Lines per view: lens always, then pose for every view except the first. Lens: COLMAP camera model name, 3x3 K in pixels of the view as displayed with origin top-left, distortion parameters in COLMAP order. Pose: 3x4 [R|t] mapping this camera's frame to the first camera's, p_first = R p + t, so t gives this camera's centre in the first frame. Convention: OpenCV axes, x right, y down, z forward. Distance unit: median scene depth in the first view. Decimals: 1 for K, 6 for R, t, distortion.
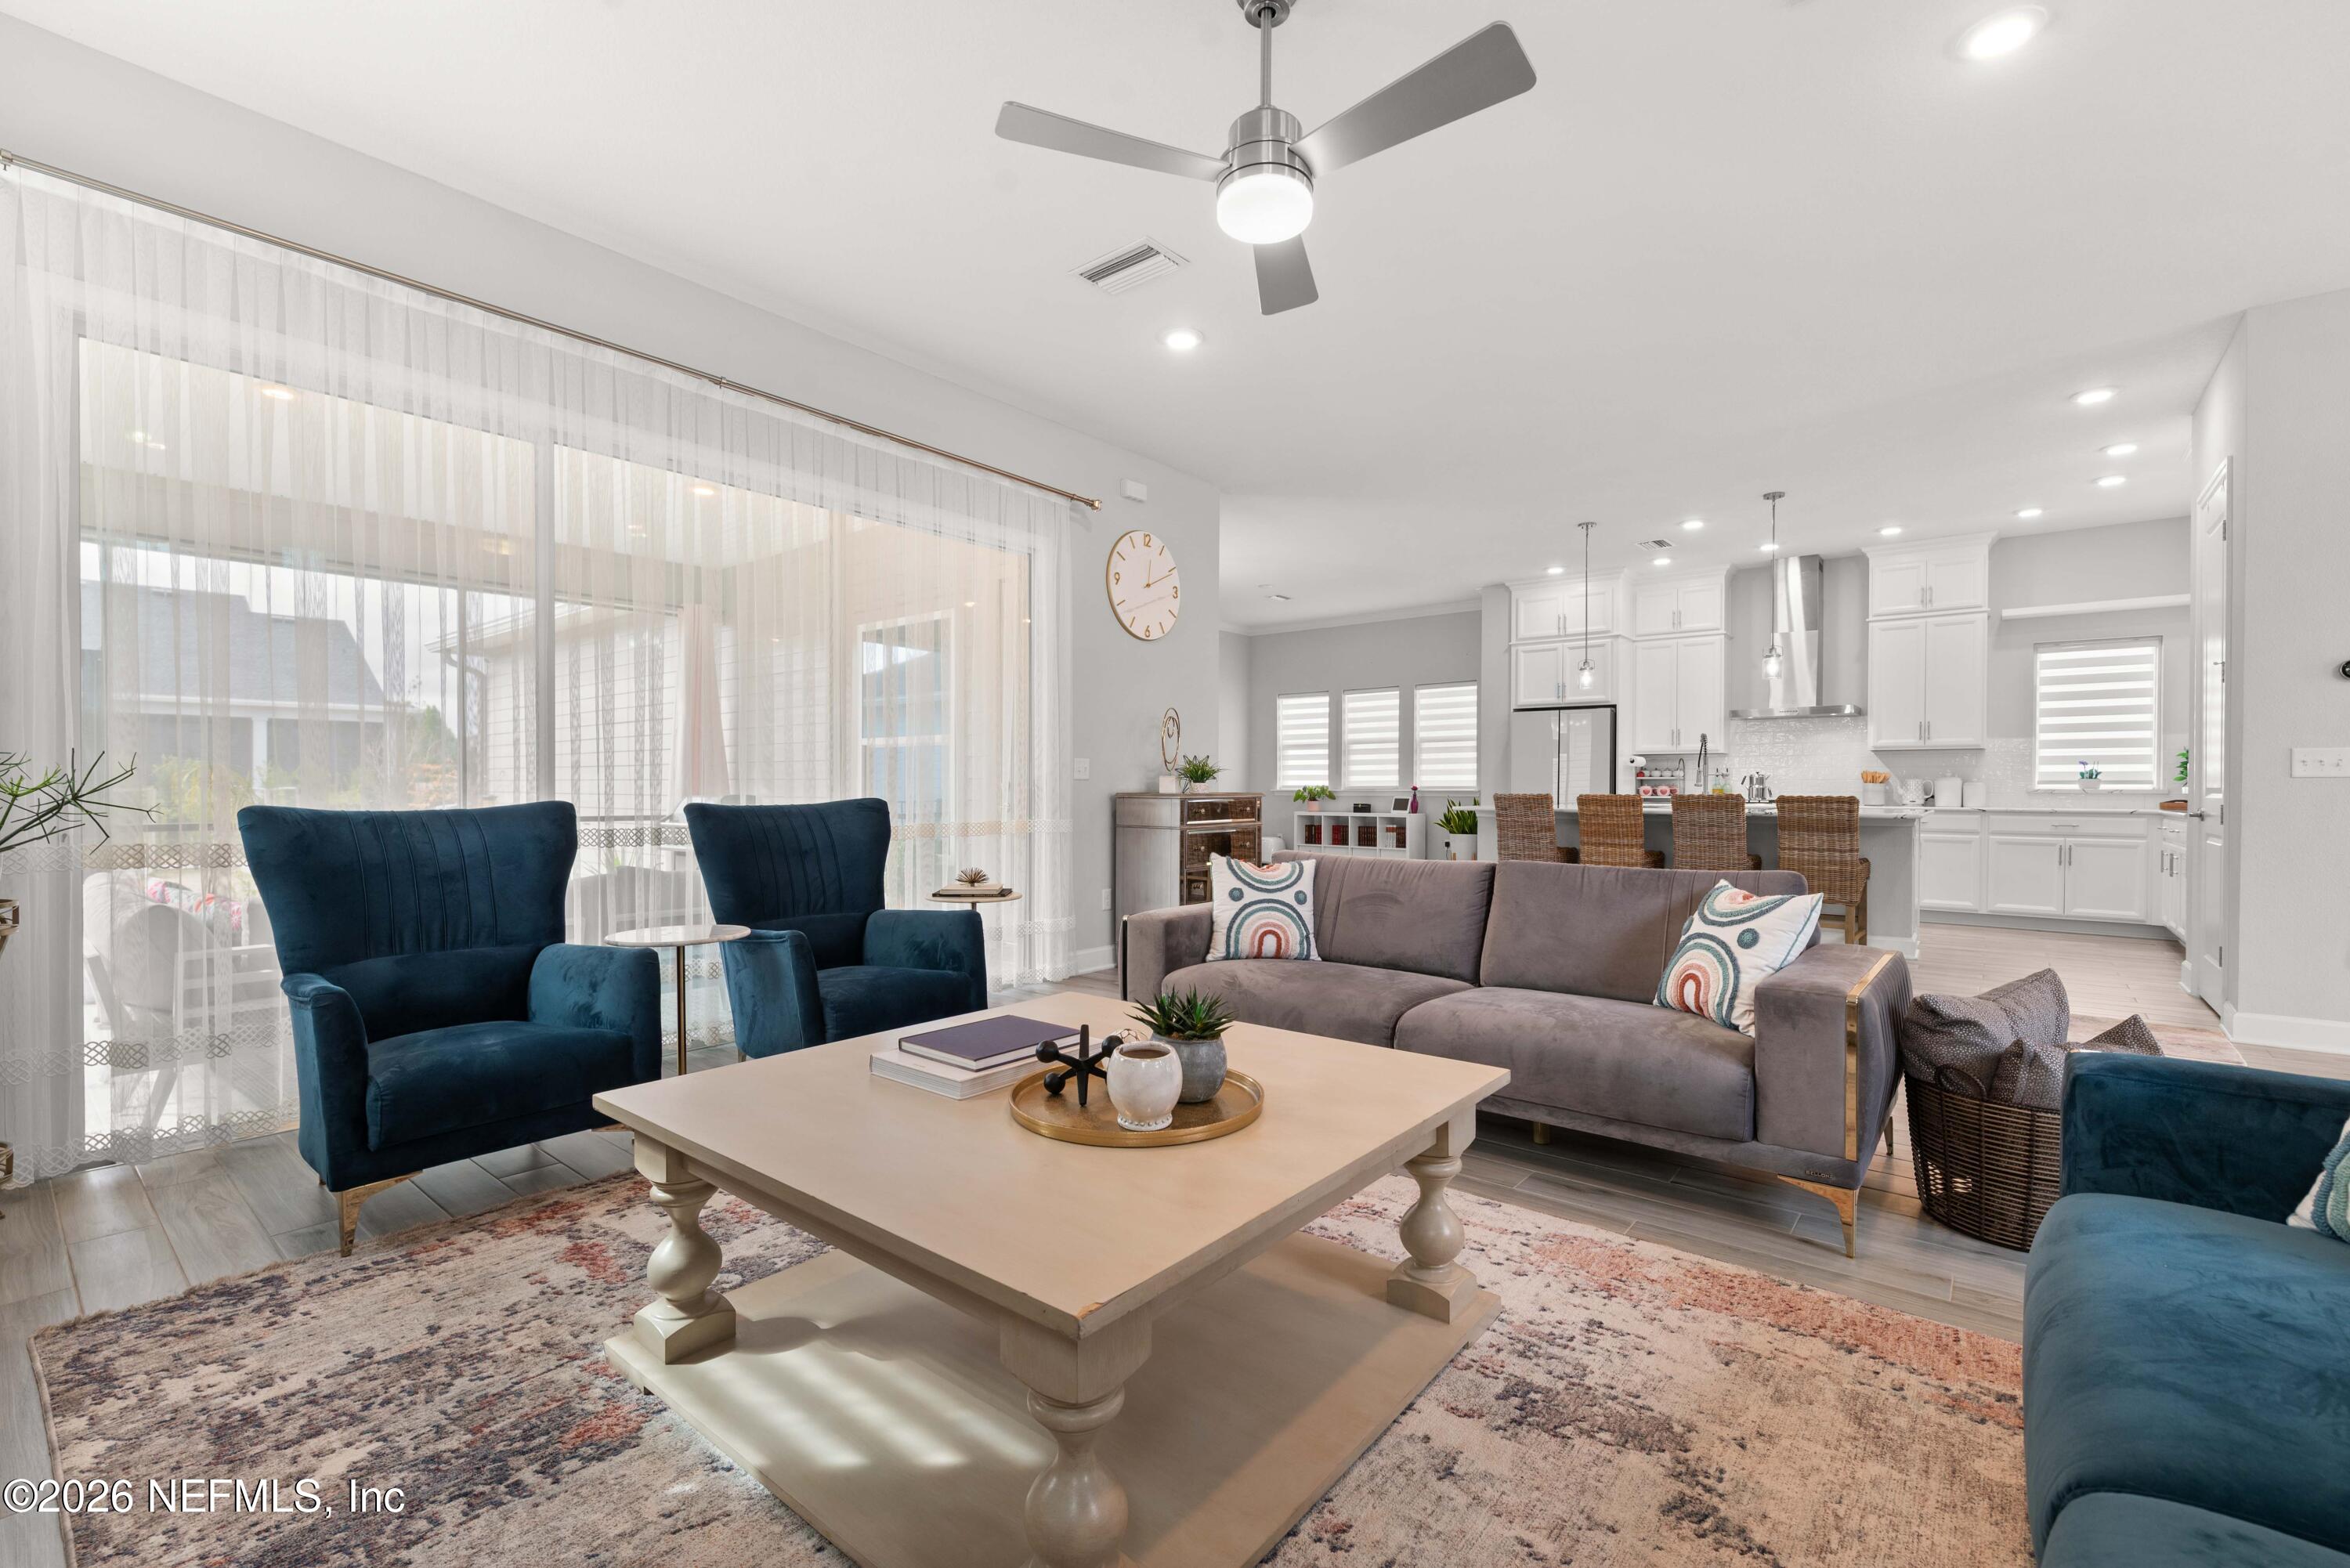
lens RADIAL K [[1011.1, 0, 1163.0], [0, 1011.1, 793.9], [0, 0, 1]] dist [0.004307, 0.000205]
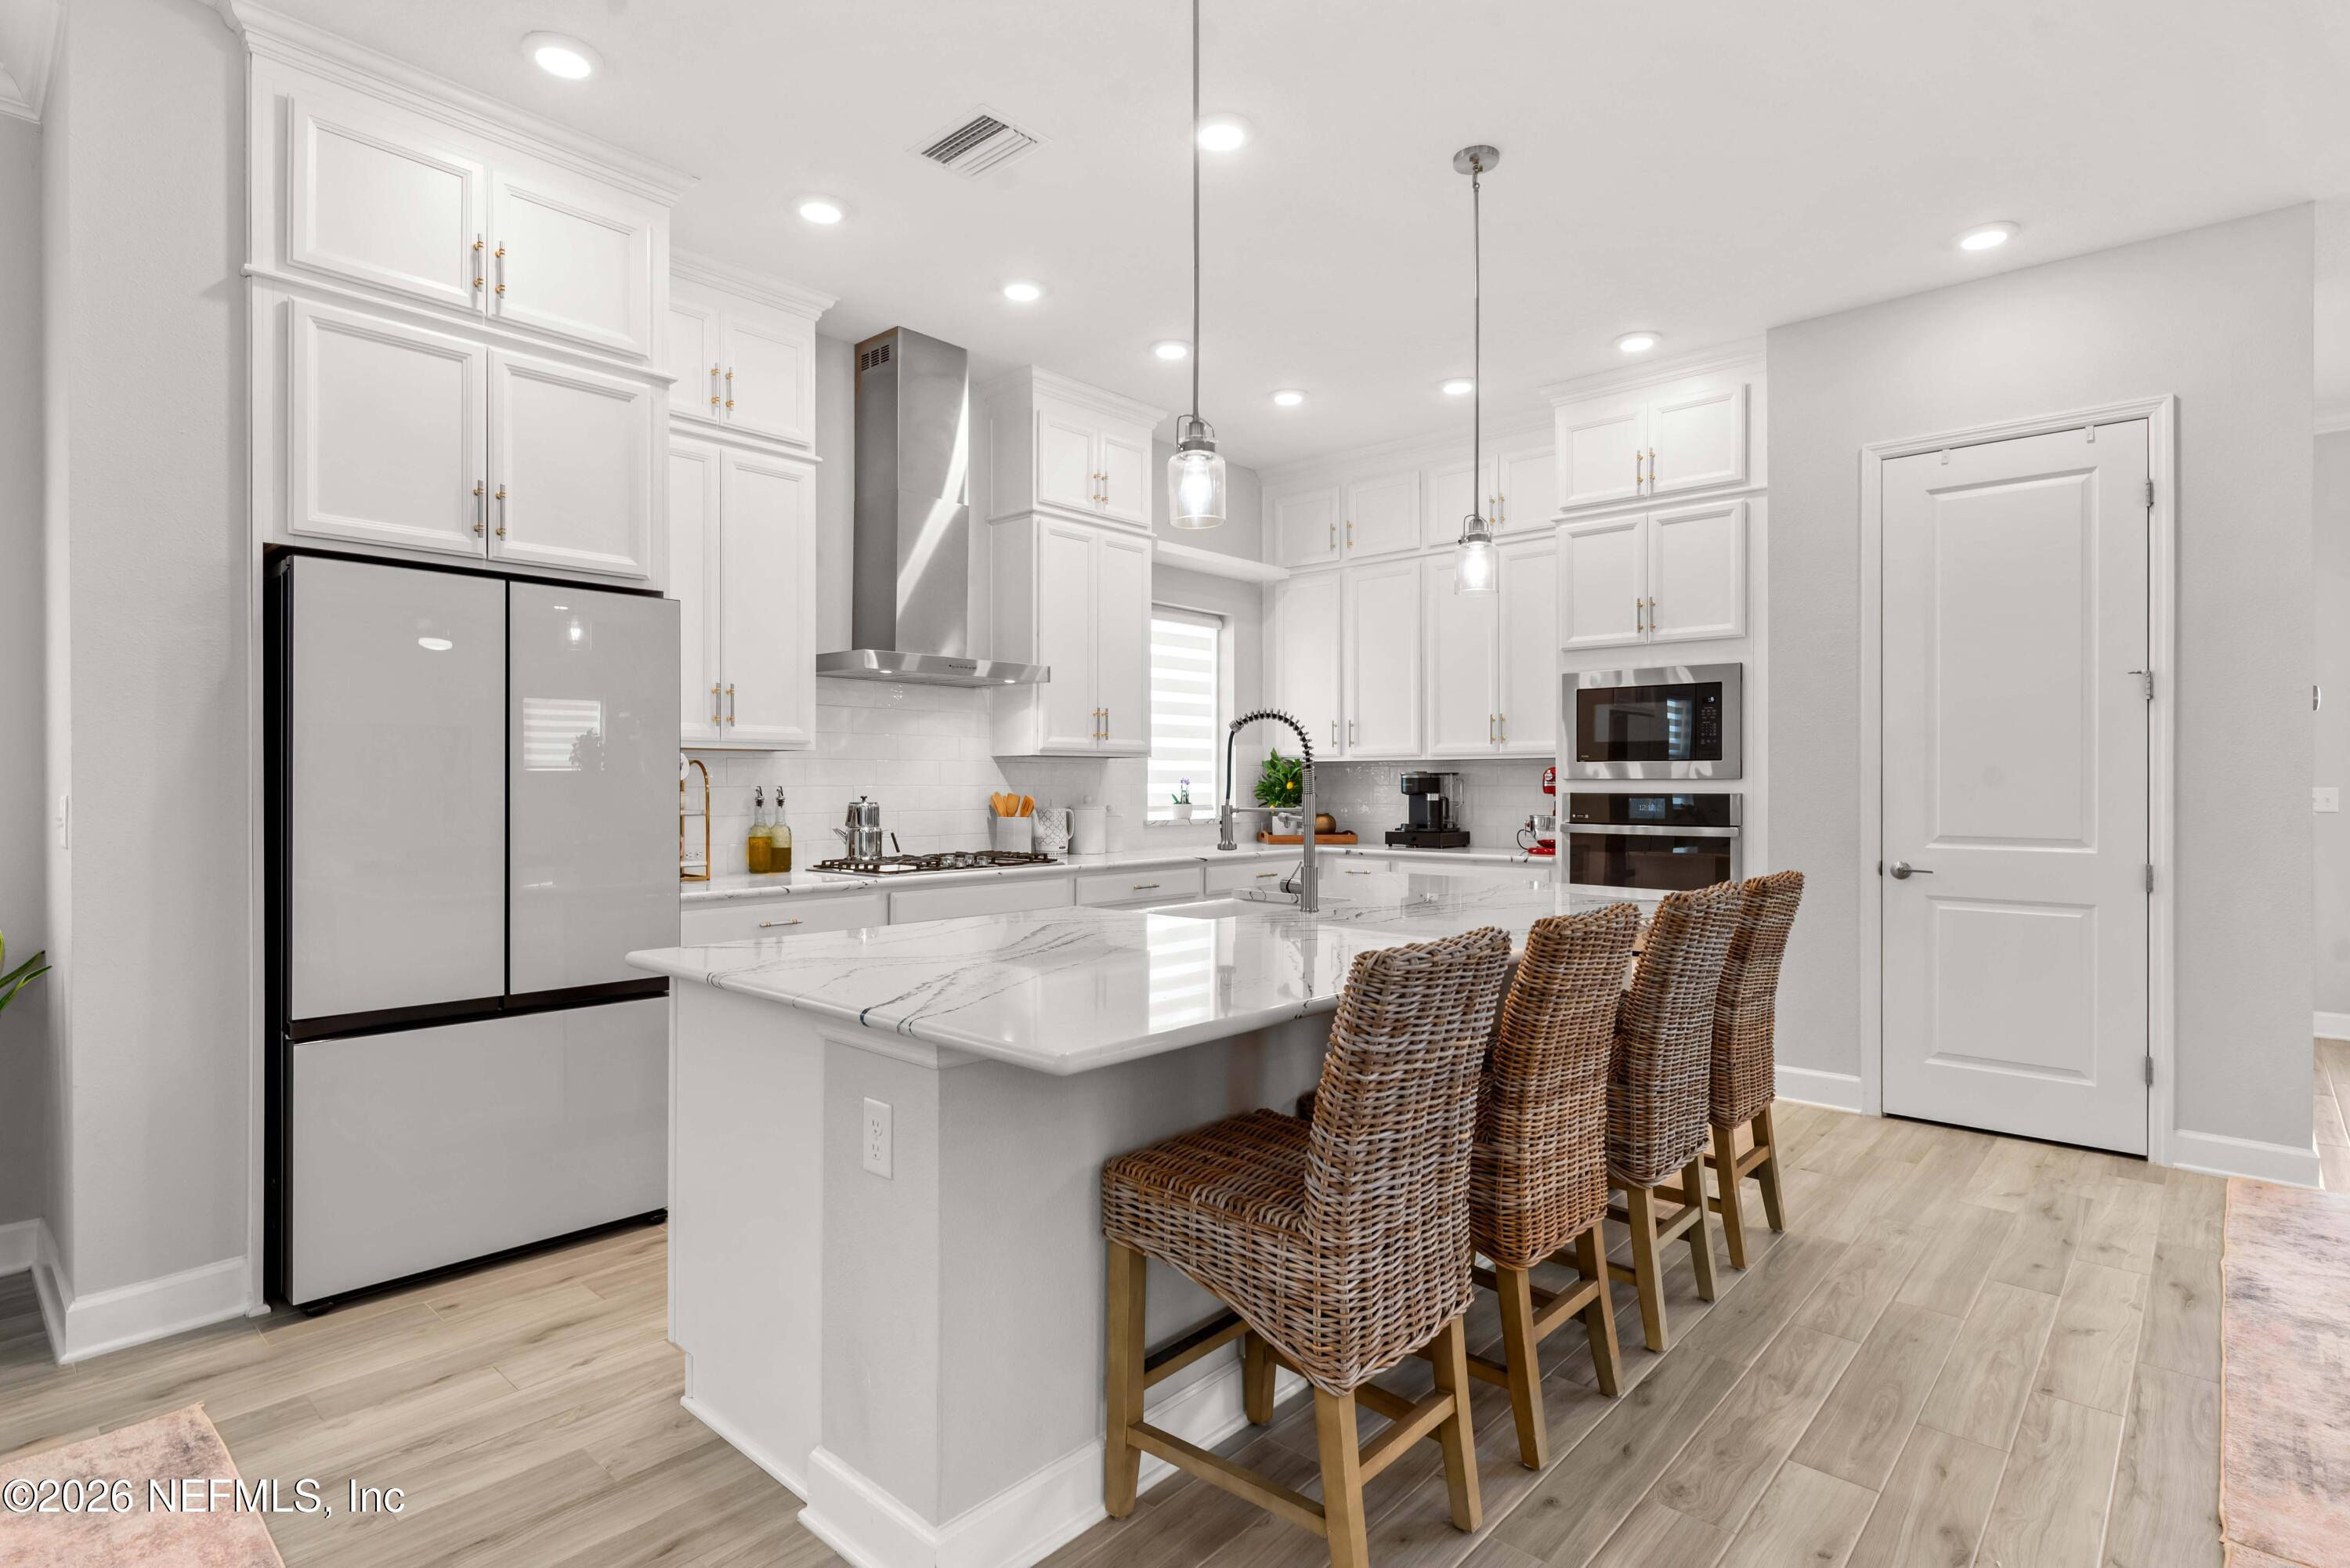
lens RADIAL K [[1198.1, 0, 1175.0], [0, 1198.1, 784.0], [0, 0, 1]] dist [-0.002551, -0.000445]
pose [[0.037966, -0.004322, 0.999270, 0.082858], [0.005657, 0.999976, 0.004111, -0.032146], [-0.999263, 0.005497, 0.037989, 0.959959]]
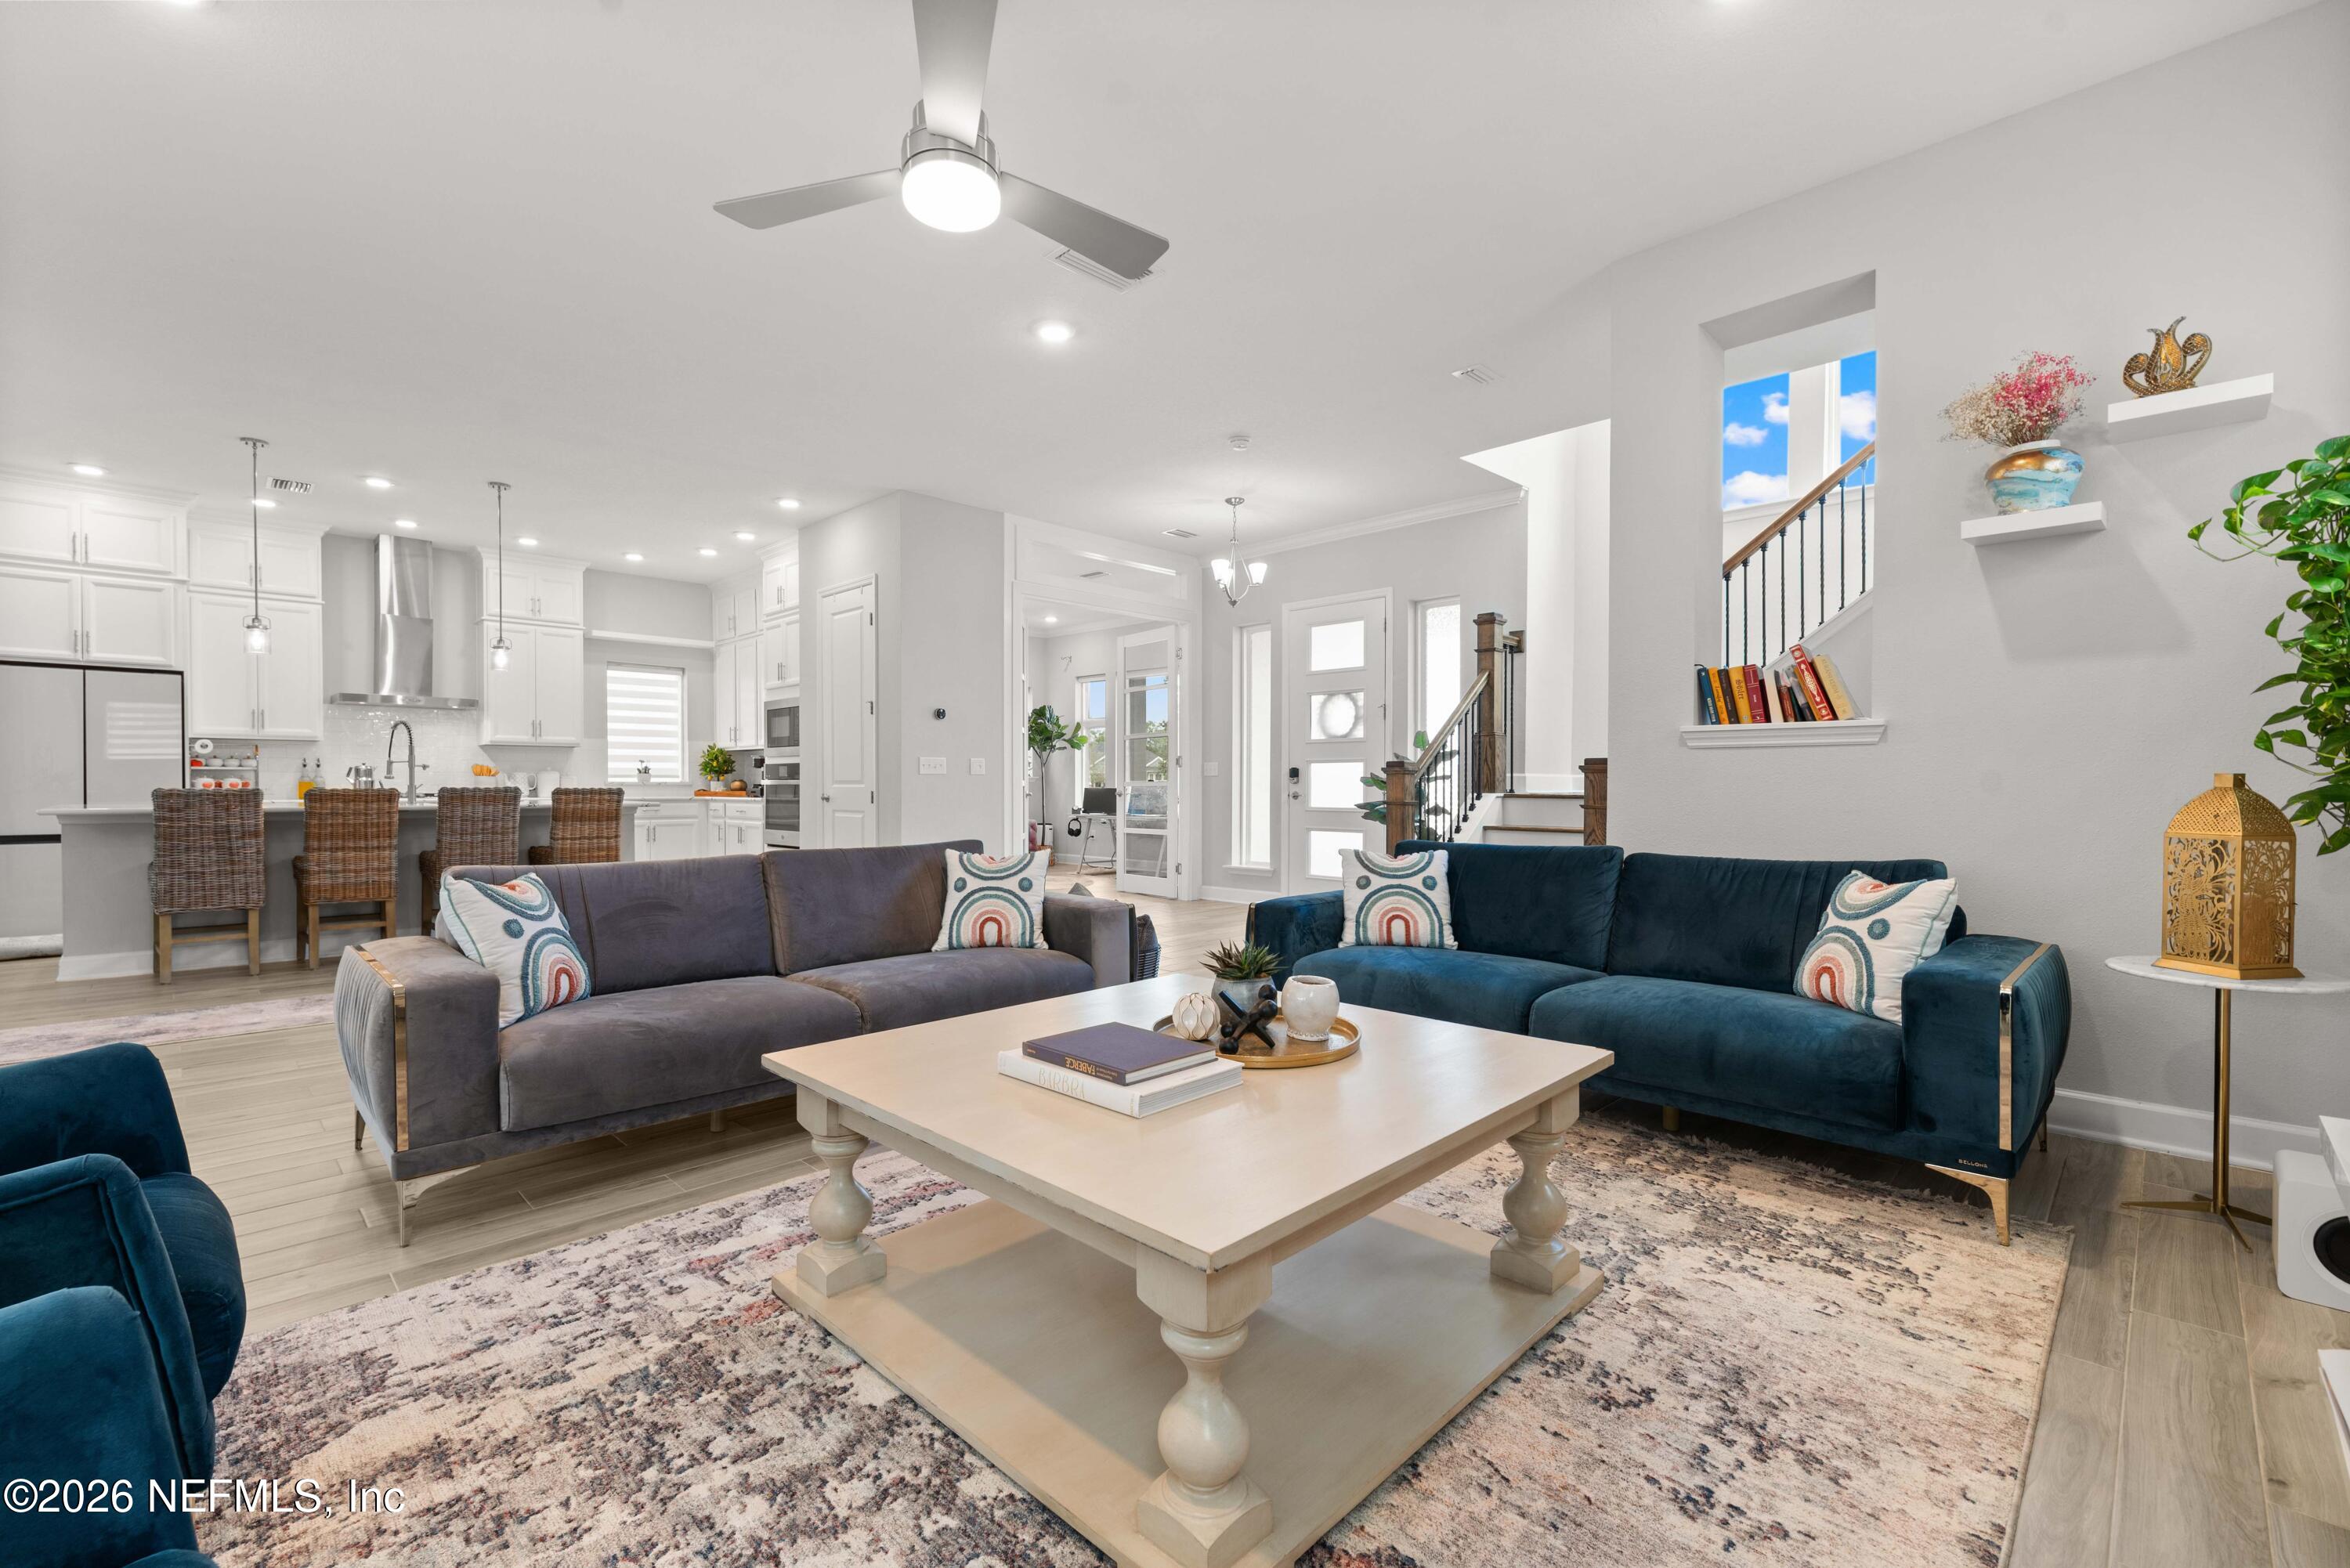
lens RADIAL K [[1011.1, 0, 1163.0], [0, 1011.1, 793.9], [0, 0, 1]] dist [0.004307, 0.000205]
pose [[0.088519, -0.012158, 0.996000, -0.289455], [0.007098, 0.999908, 0.011575, 0.000313], [-0.996049, 0.006045, 0.088598, 0.236153]]
